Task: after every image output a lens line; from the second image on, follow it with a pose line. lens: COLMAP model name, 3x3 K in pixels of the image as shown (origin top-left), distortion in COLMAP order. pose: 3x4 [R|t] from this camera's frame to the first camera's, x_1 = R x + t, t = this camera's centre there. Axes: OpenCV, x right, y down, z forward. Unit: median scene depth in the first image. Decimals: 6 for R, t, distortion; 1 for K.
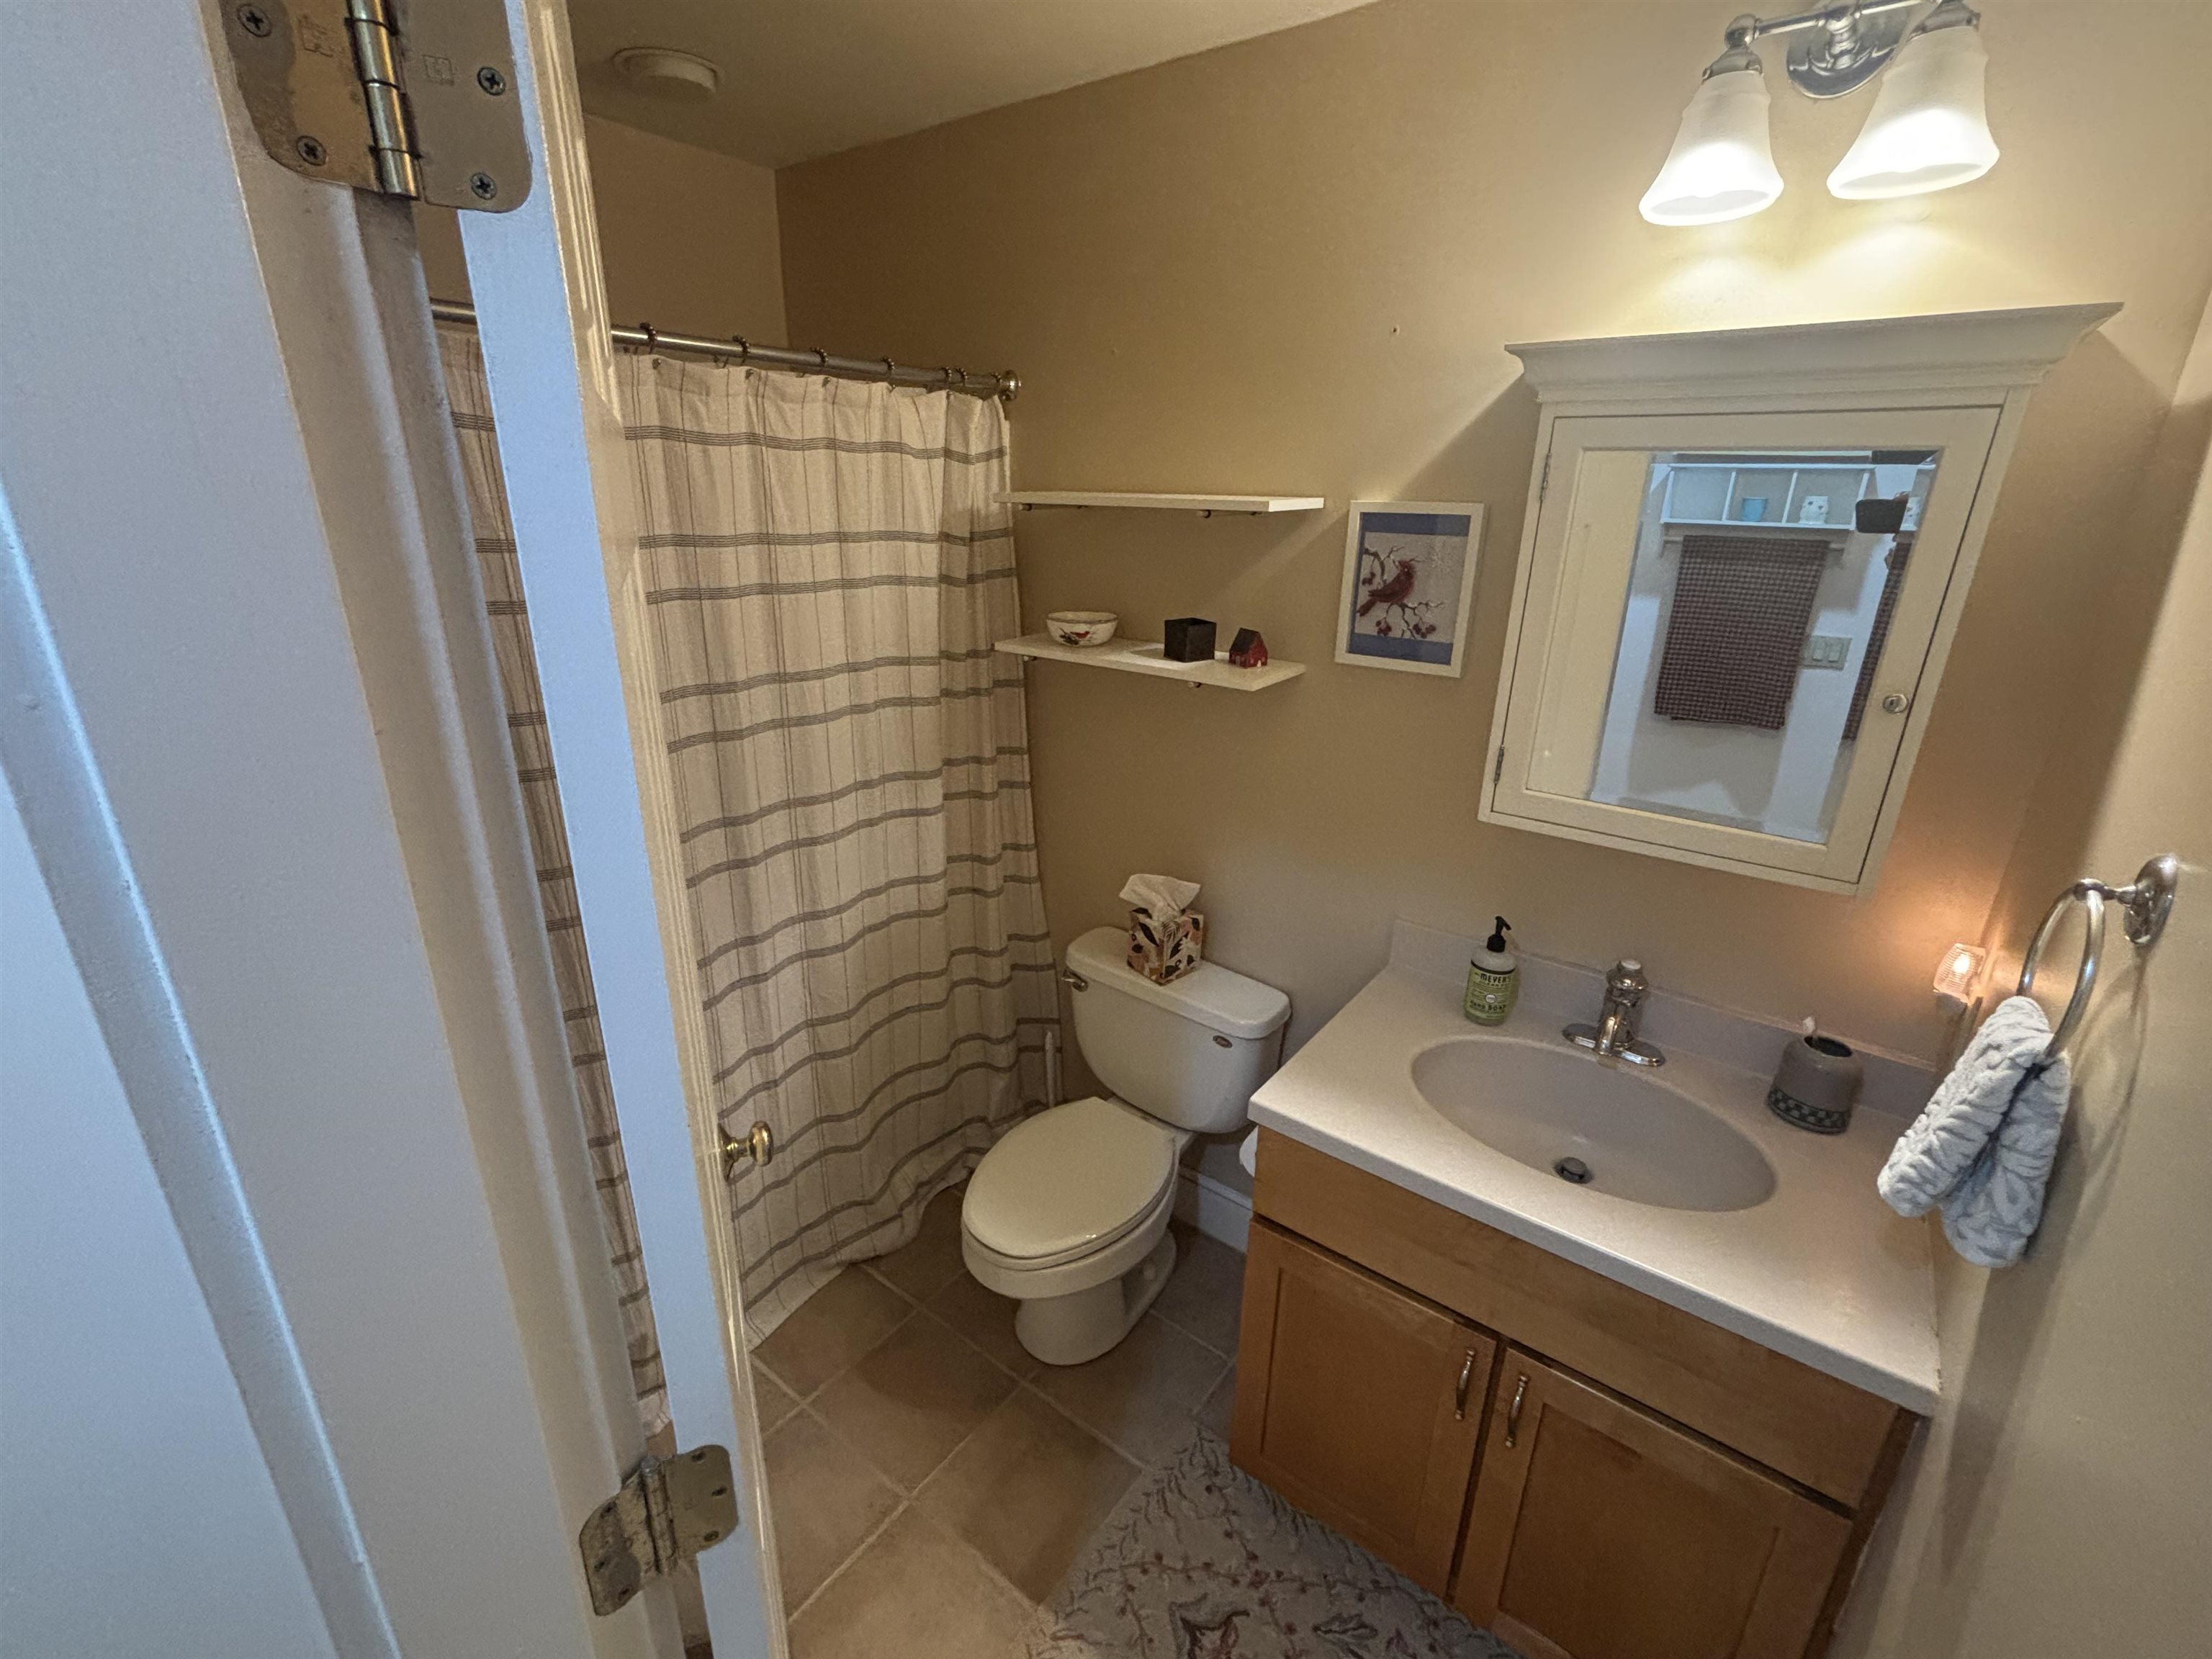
lens RADIAL K [[958.0, 0, 1106.0], [0, 958.0, 829.5], [0, 0, 1]] dist [0.010699, -0.000037]
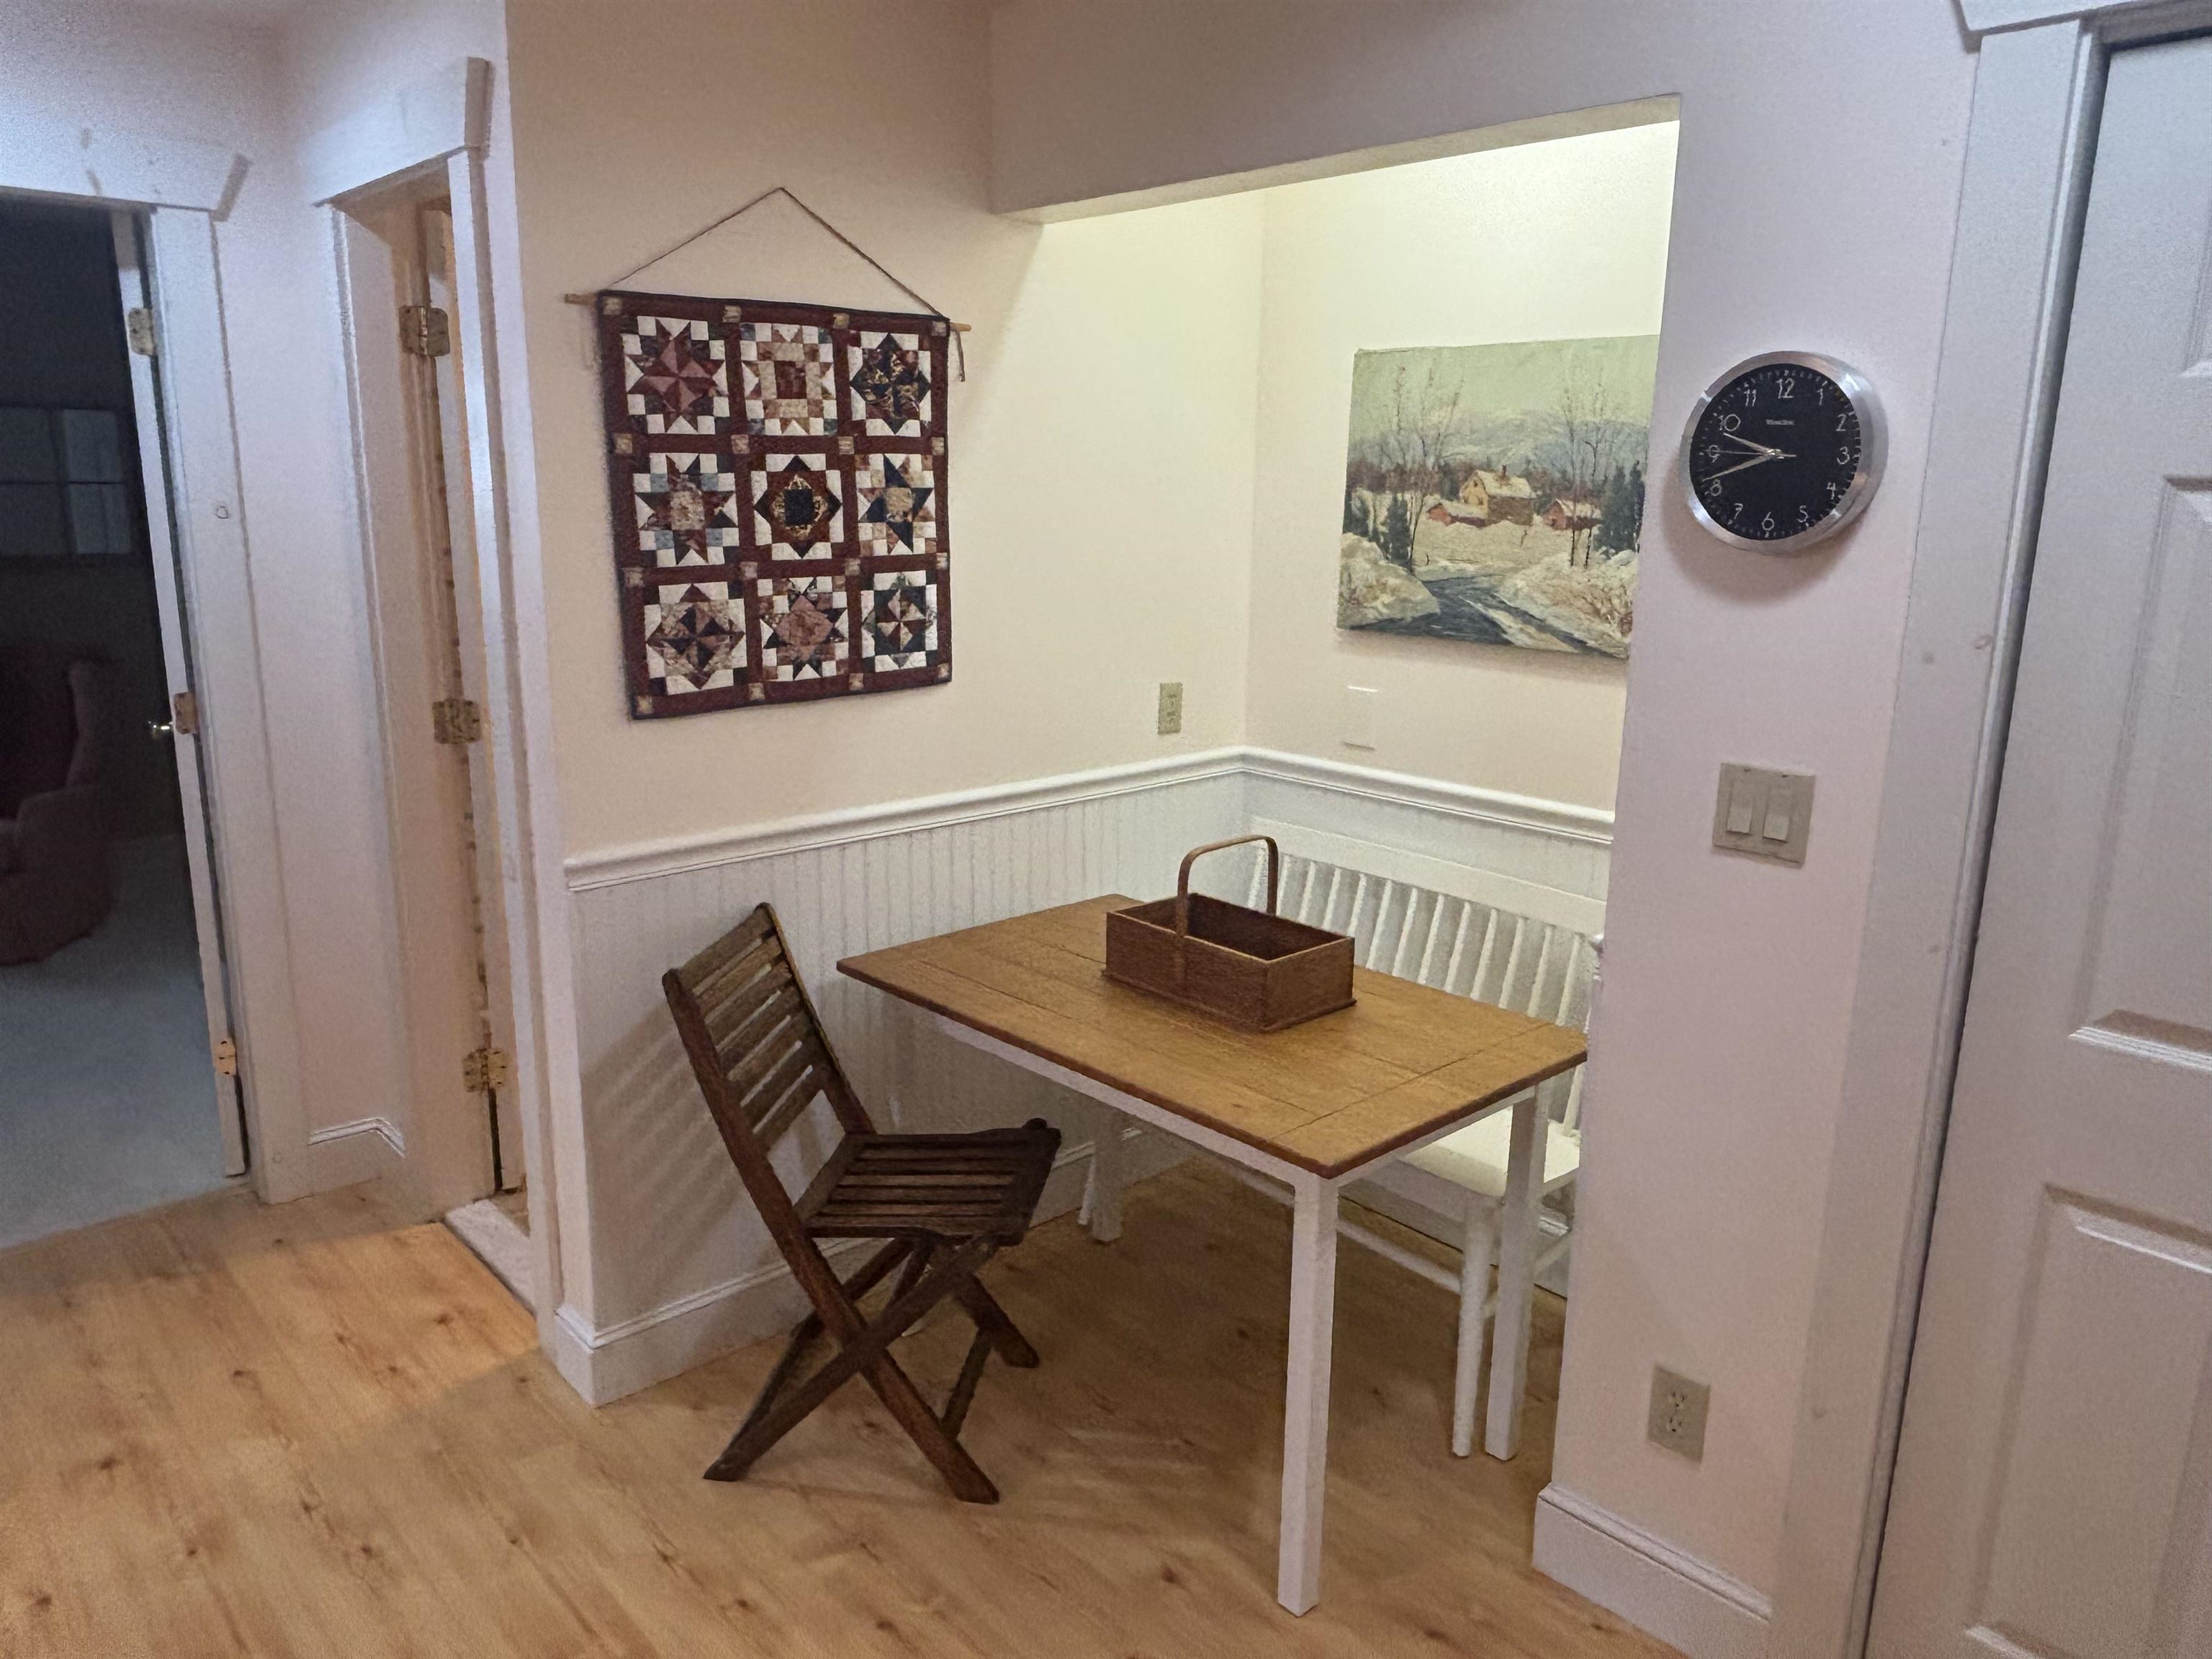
lens RADIAL K [[1496.3, 0, 1097.9], [0, 1496.3, 819.1], [0, 0, 1]] dist [0.060693, -0.070731]
pose [[0.982415, 0.034377, -0.183517, 0.891171], [-0.056703, 0.991413, -0.117833, 0.517710], [0.177890, 0.126166, 0.975929, -1.210860]]
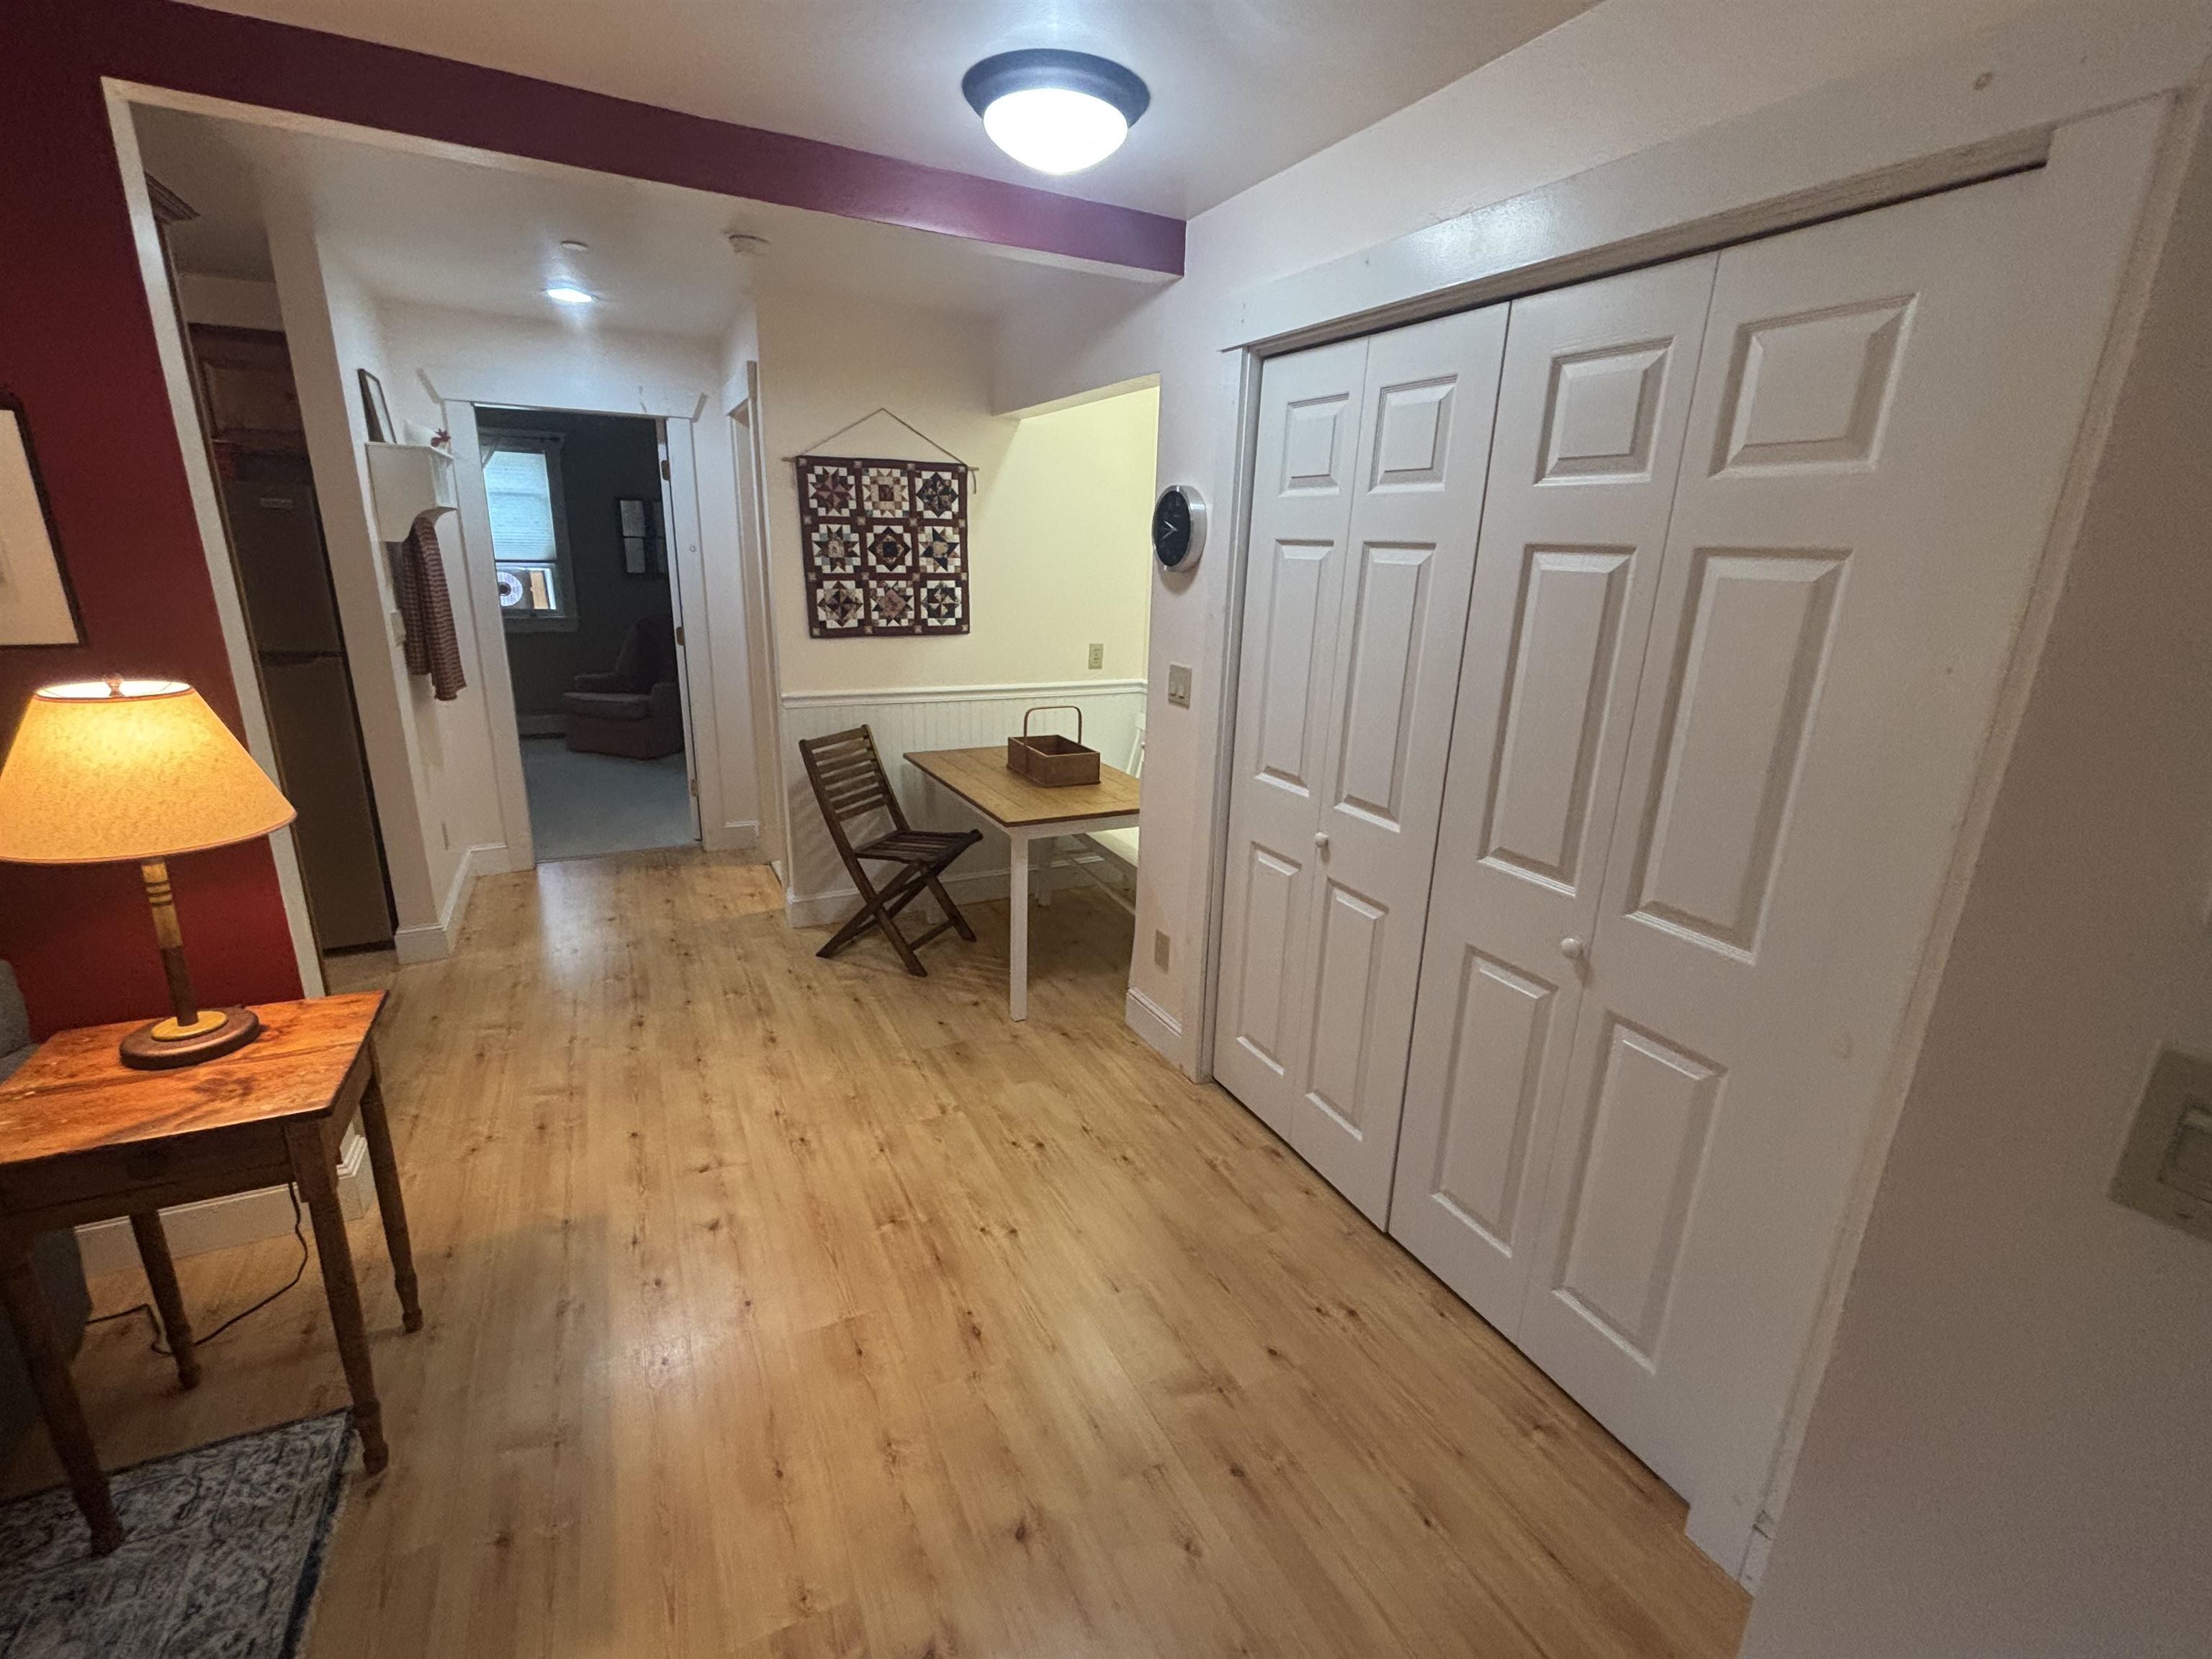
lens RADIAL K [[958.0, 0, 1106.0], [0, 958.0, 829.5], [0, 0, 1]] dist [0.010699, -0.000037]
pose [[0.898271, 0.133301, -0.418736, 1.733467], [-0.162421, 0.986118, -0.034501, 0.670639], [0.408324, 0.099003, 0.907452, -1.551207]]
